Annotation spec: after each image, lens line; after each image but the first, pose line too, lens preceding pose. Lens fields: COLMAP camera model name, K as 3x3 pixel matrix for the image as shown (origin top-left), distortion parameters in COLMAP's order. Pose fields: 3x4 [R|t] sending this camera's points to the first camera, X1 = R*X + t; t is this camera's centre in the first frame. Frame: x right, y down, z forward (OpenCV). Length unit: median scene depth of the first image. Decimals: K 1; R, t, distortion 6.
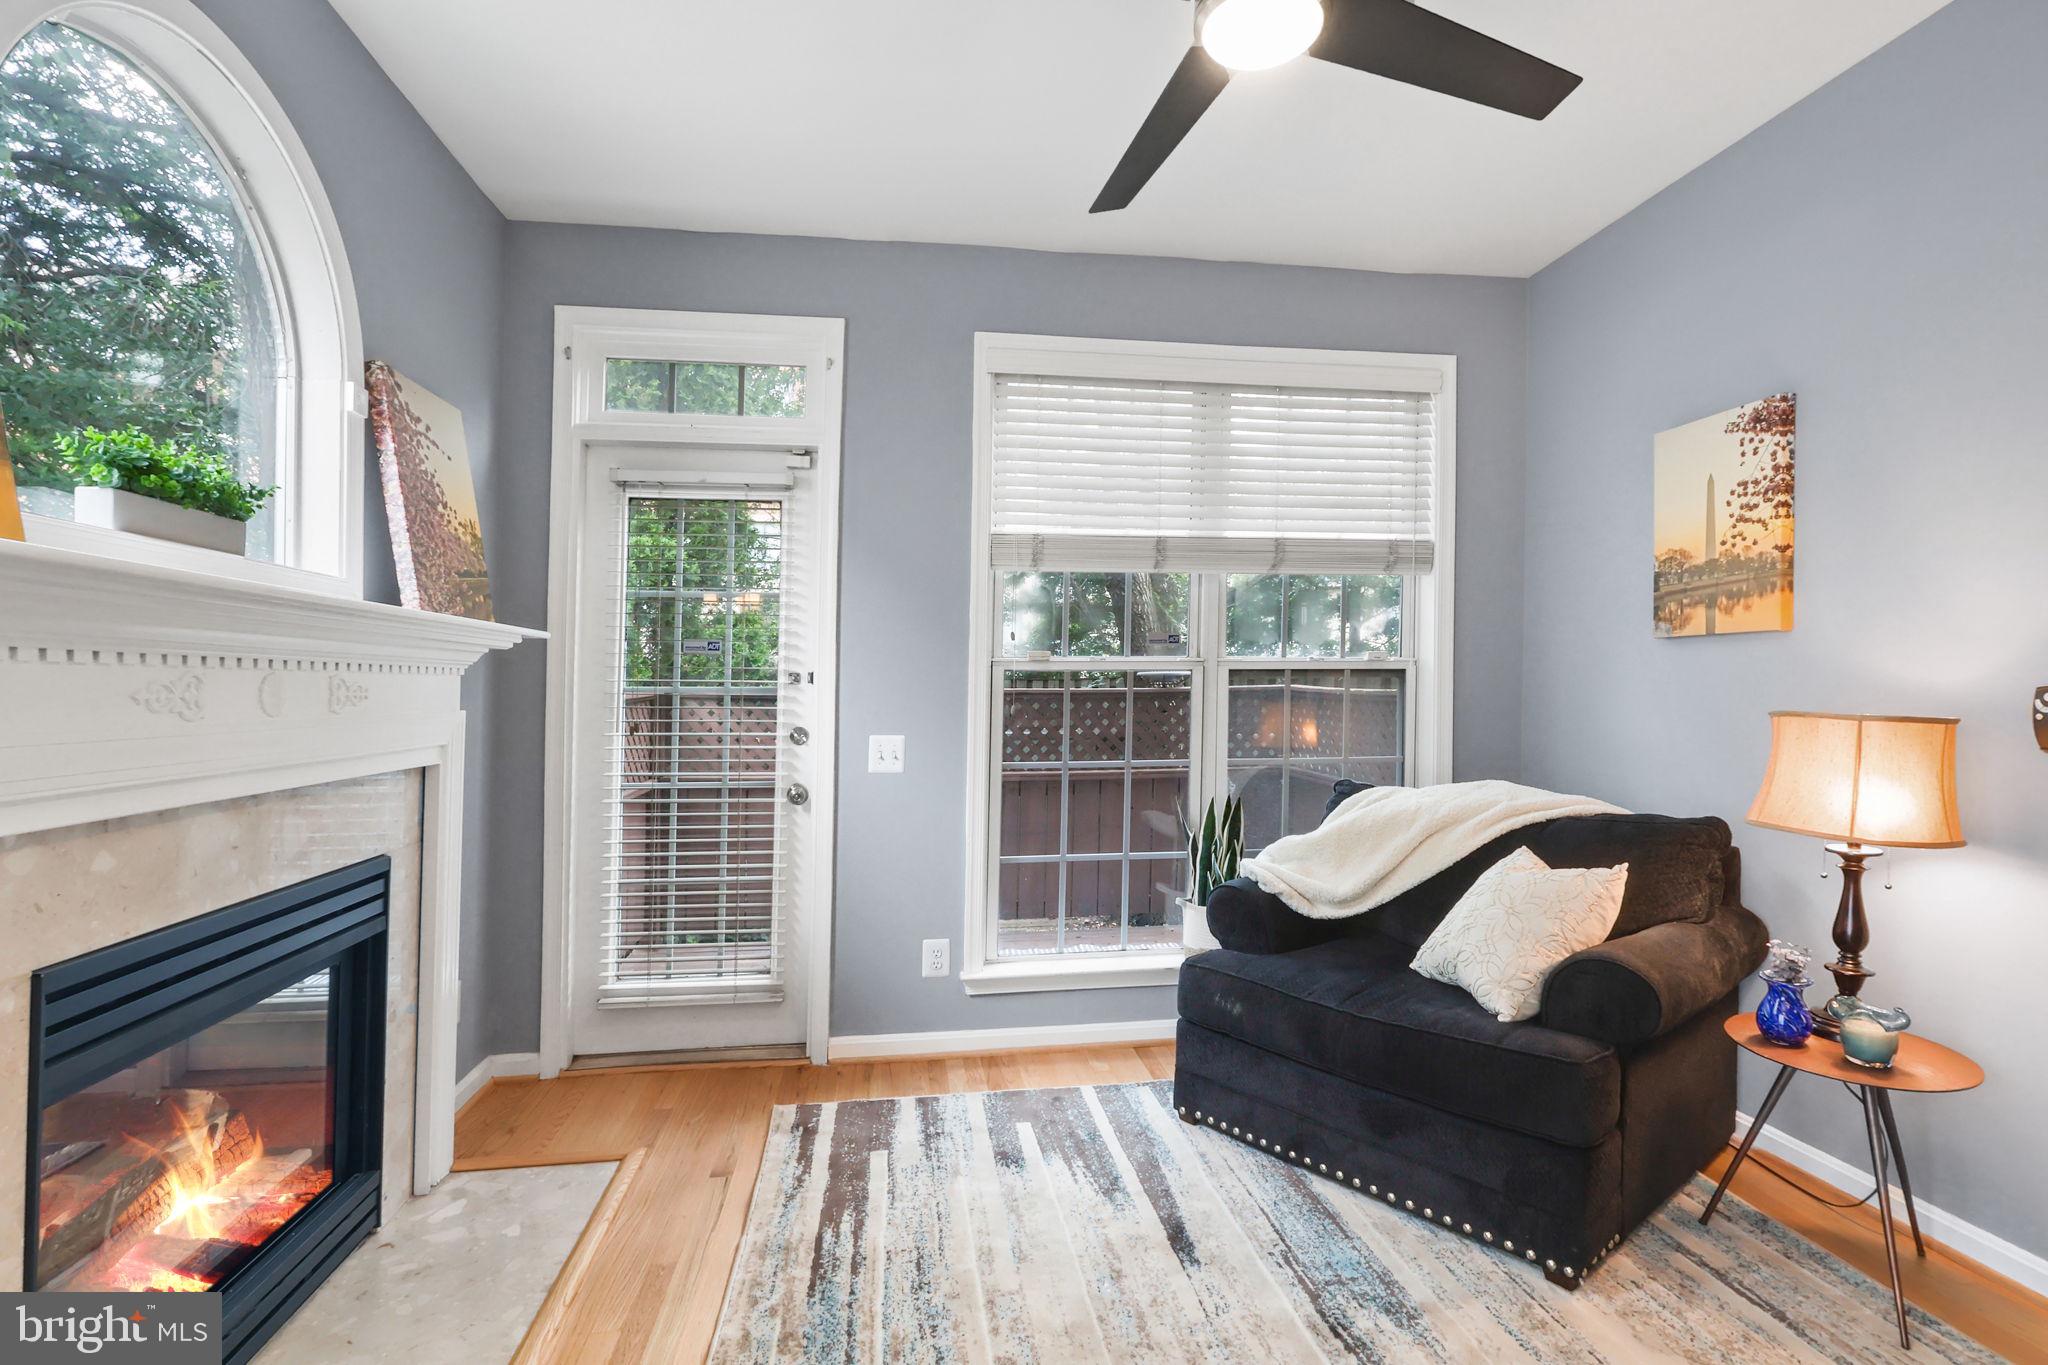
lens RADIAL K [[962.7, 0, 1022.8], [0, 962.7, 688.8], [0, 0, 1]] dist [-0.003748, 0.001055]
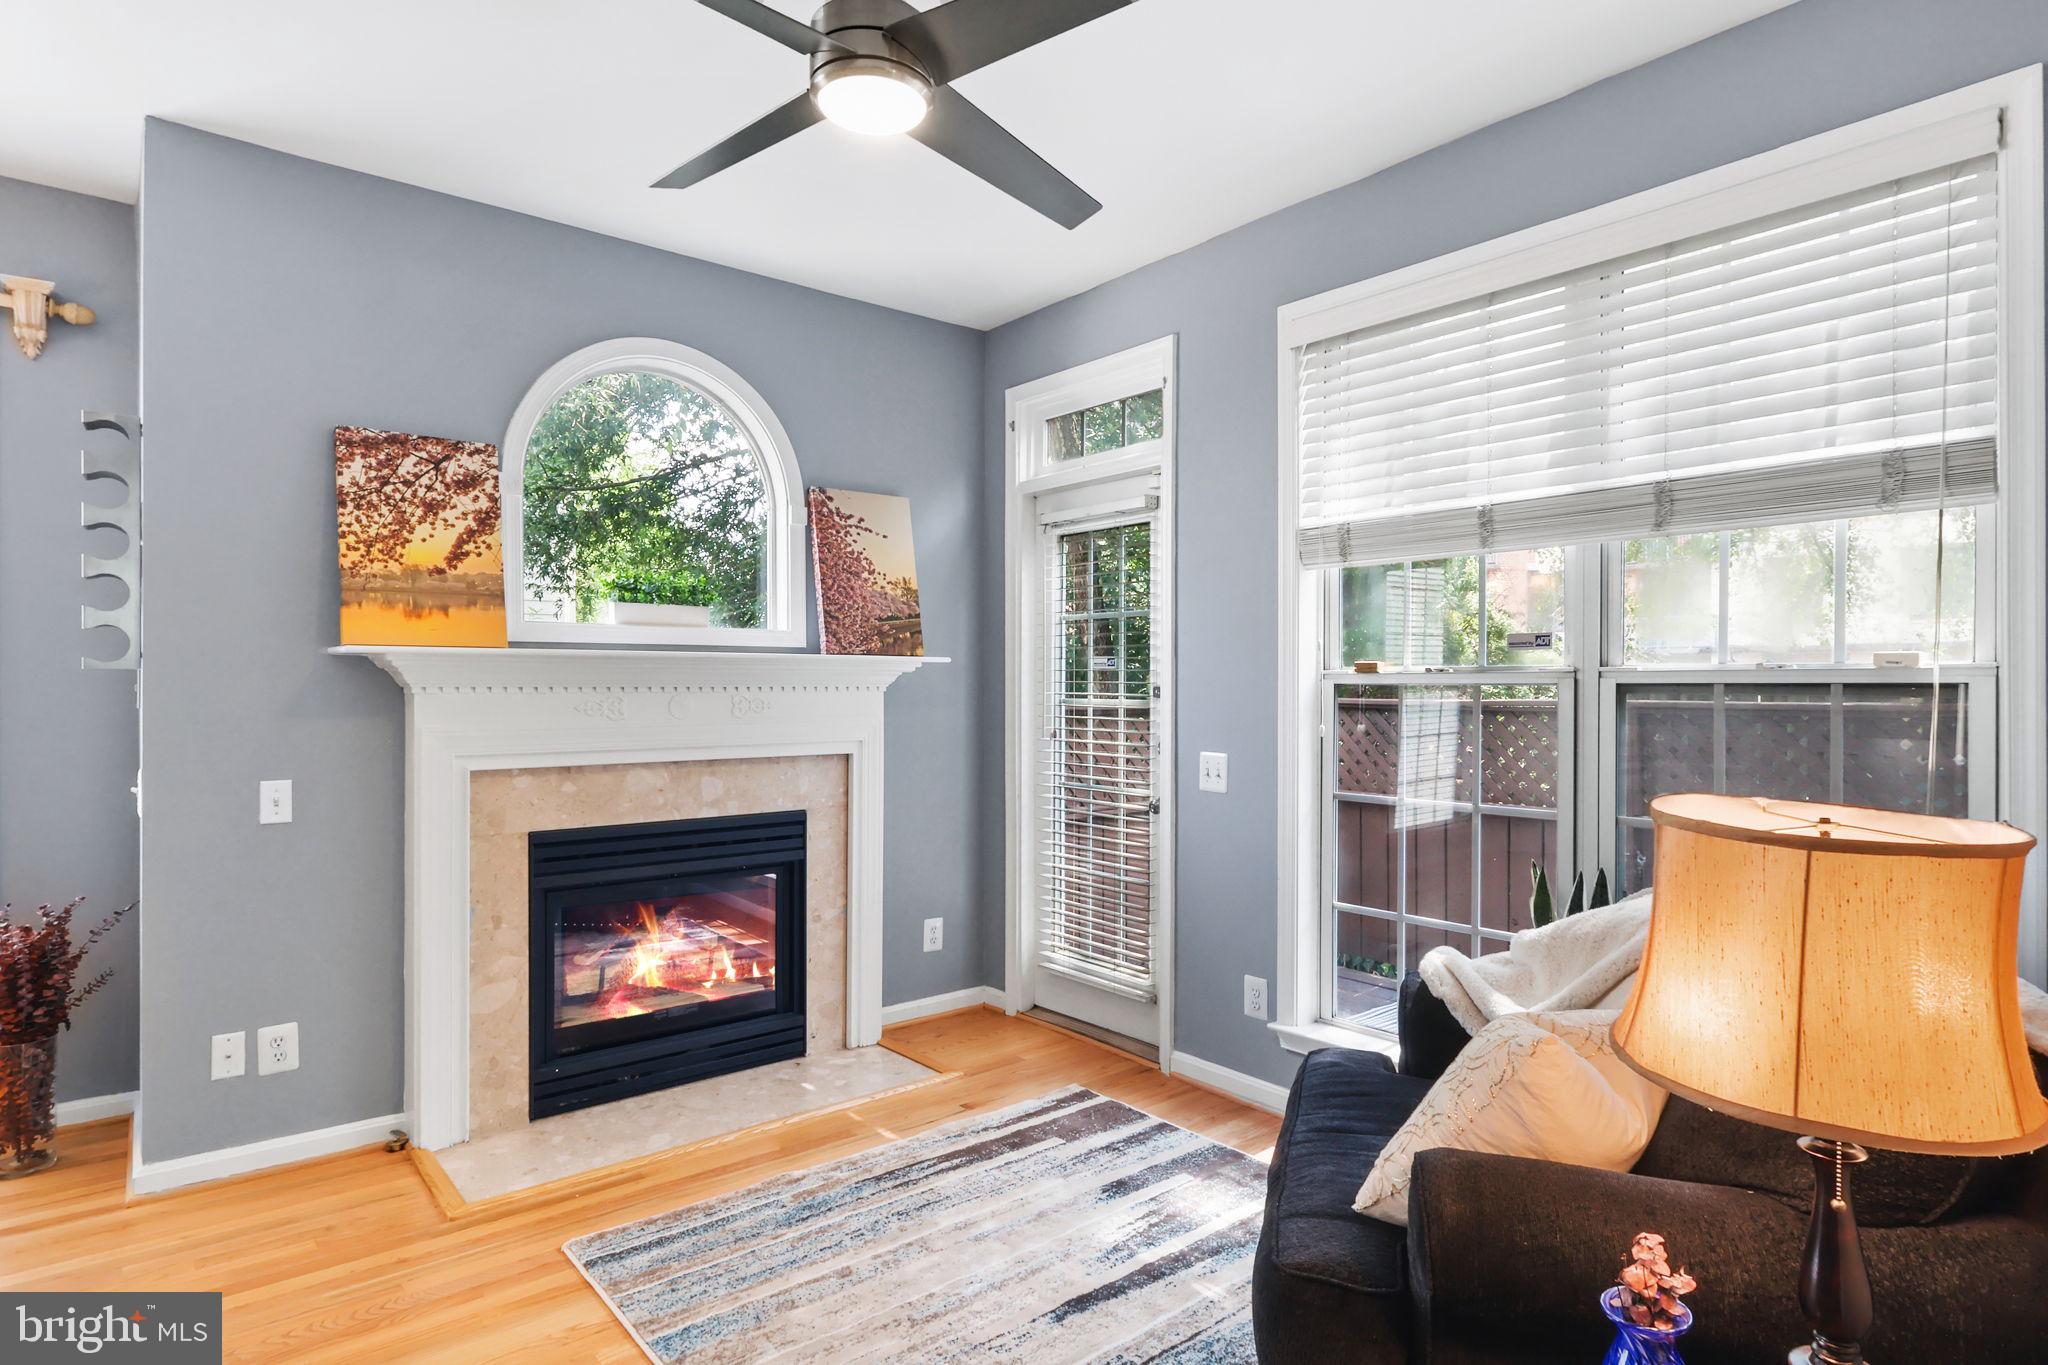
lens RADIAL K [[1128.4, 0, 1022.0], [0, 1128.4, 675.8], [0, 0, 1]] dist [0.002849, -0.000908]
pose [[0.516392, -0.003156, -0.856346, 0.858198], [-0.001023, 0.999990, -0.004303, -0.026999], [0.856351, 0.003098, 0.516384, 0.298649]]
